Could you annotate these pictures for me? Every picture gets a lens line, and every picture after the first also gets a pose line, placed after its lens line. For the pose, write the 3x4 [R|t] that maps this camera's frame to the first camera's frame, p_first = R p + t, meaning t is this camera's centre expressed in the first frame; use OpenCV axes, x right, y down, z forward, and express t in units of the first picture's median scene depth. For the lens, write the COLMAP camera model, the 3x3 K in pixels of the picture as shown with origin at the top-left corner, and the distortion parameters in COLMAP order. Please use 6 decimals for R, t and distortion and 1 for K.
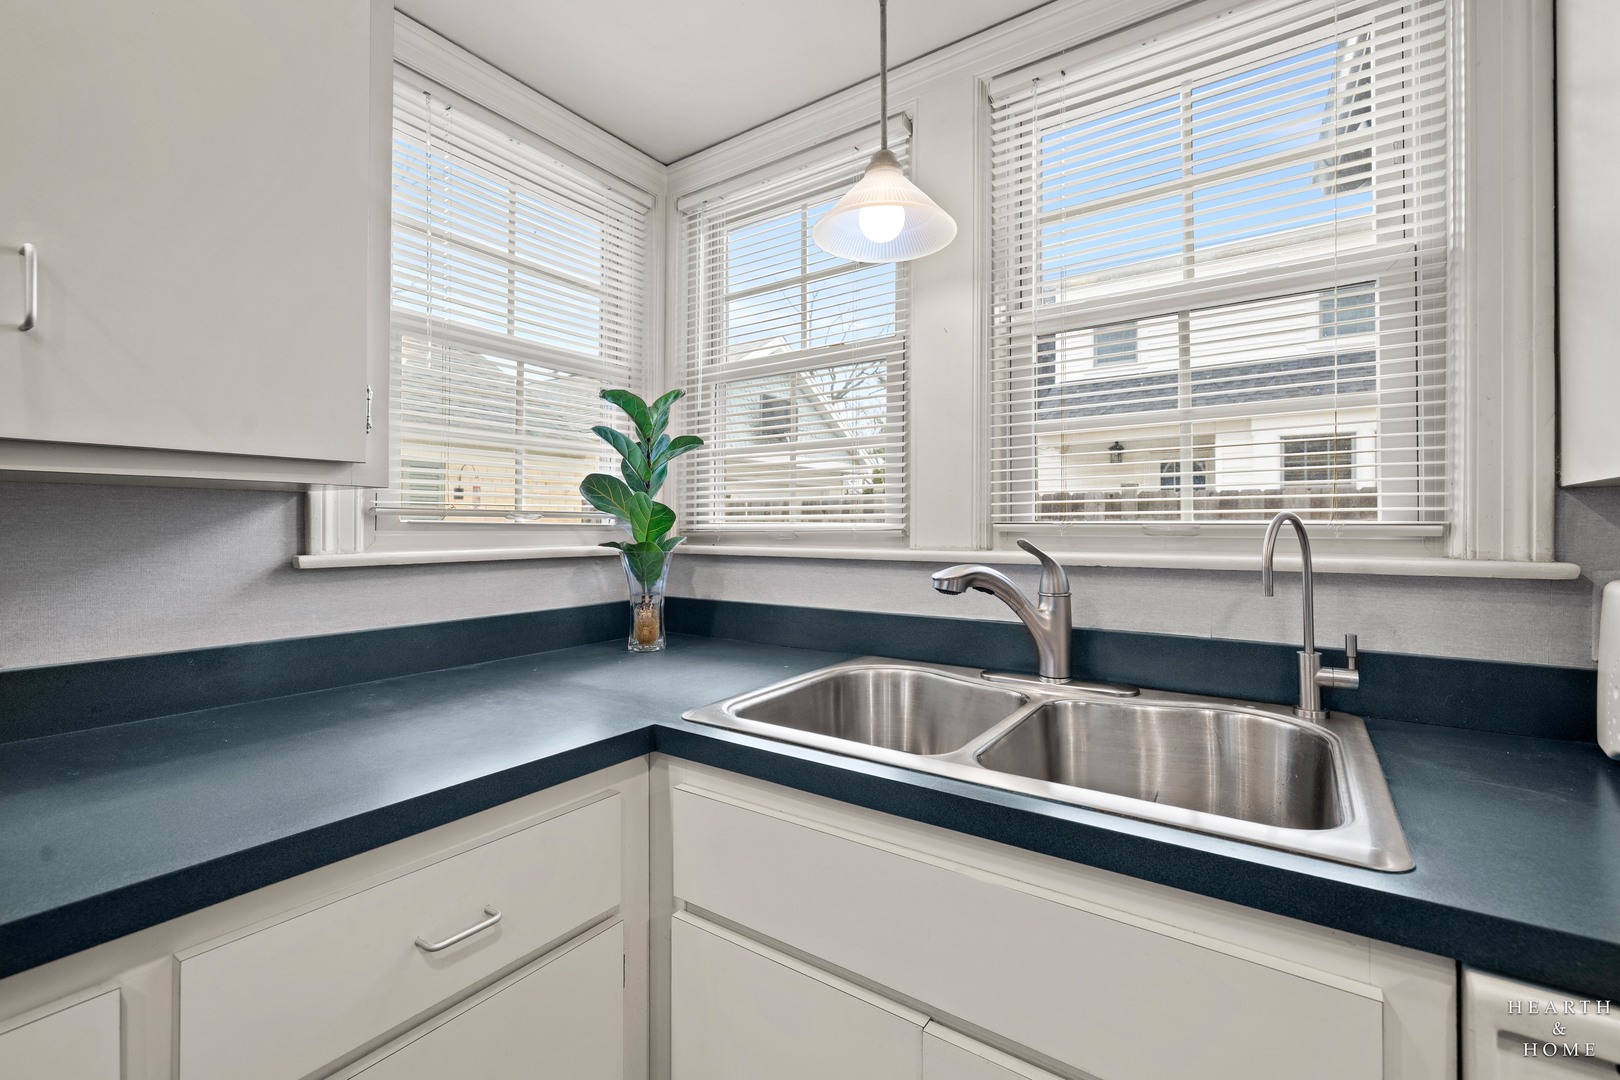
lens RADIAL K [[671.7, 0, 806.3], [0, 671.7, 539.6], [0, 0, 1]] dist [-0.008267, 0.000249]
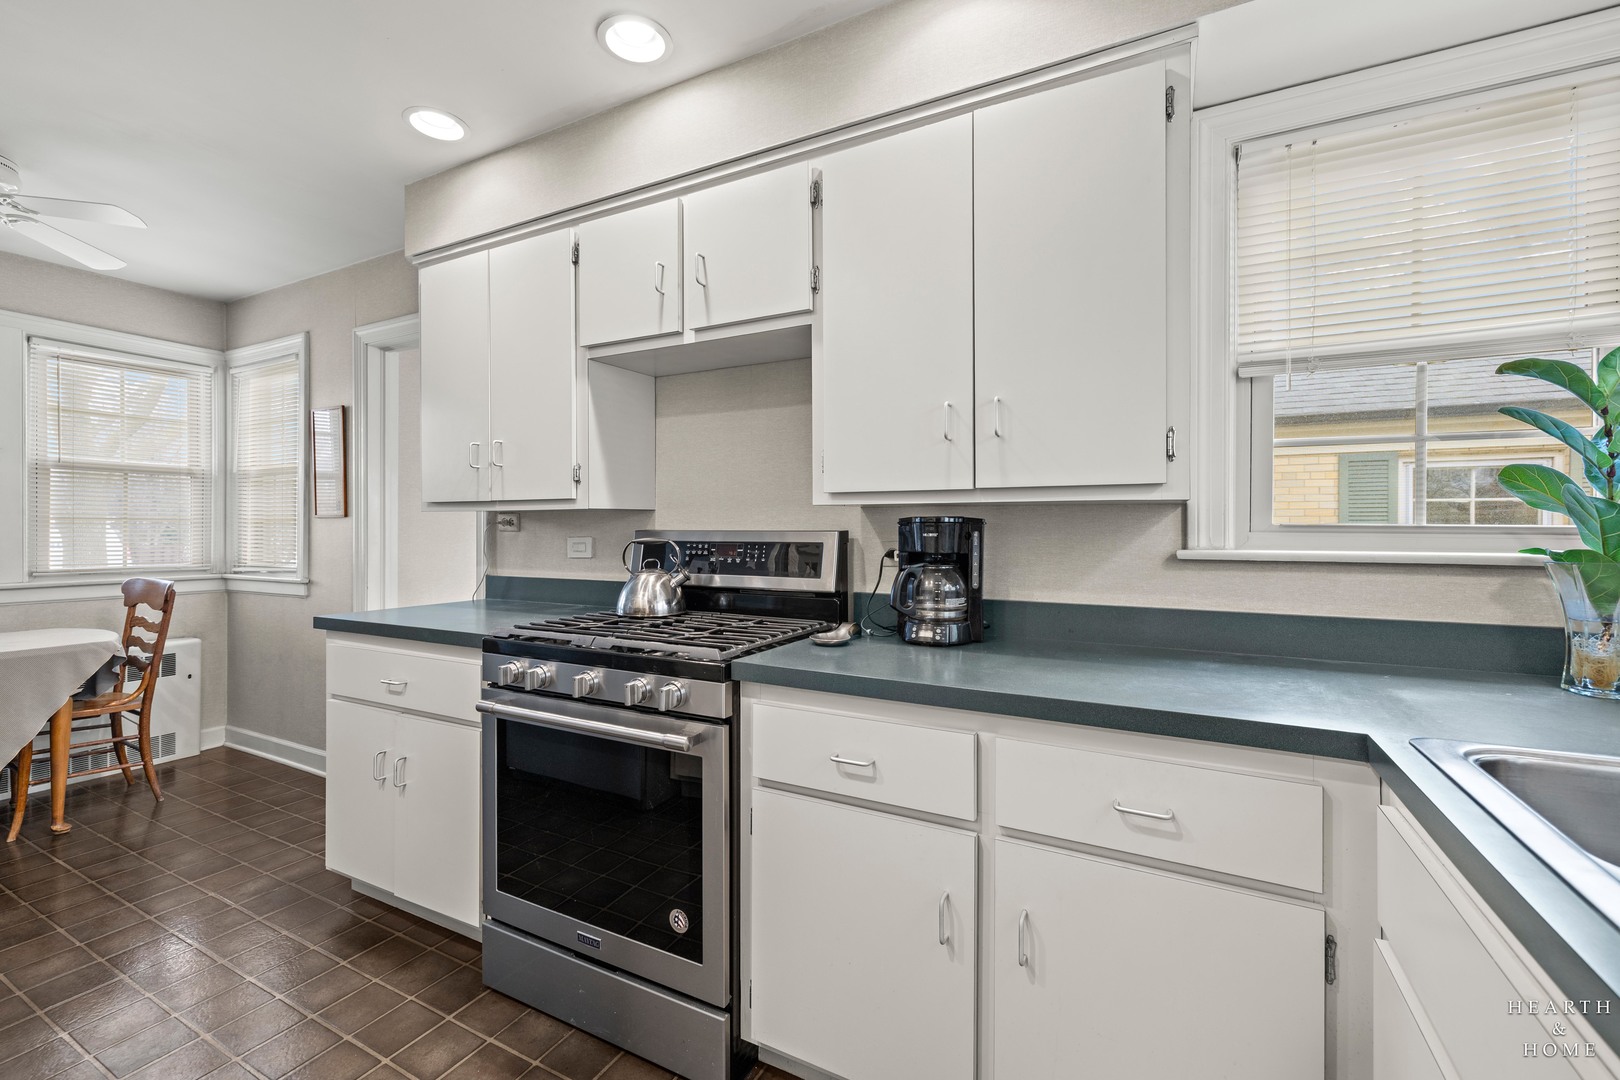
lens RADIAL K [[680.2, 0, 815.8], [0, 680.2, 530.2], [0, 0, 1]] dist [0.003368, 0.000637]
pose [[0.133314, 0.004216, -0.991065, 0.520215], [-0.019065, 0.999817, 0.001689, -0.003296], [0.990890, 0.018669, 0.133370, 0.062121]]
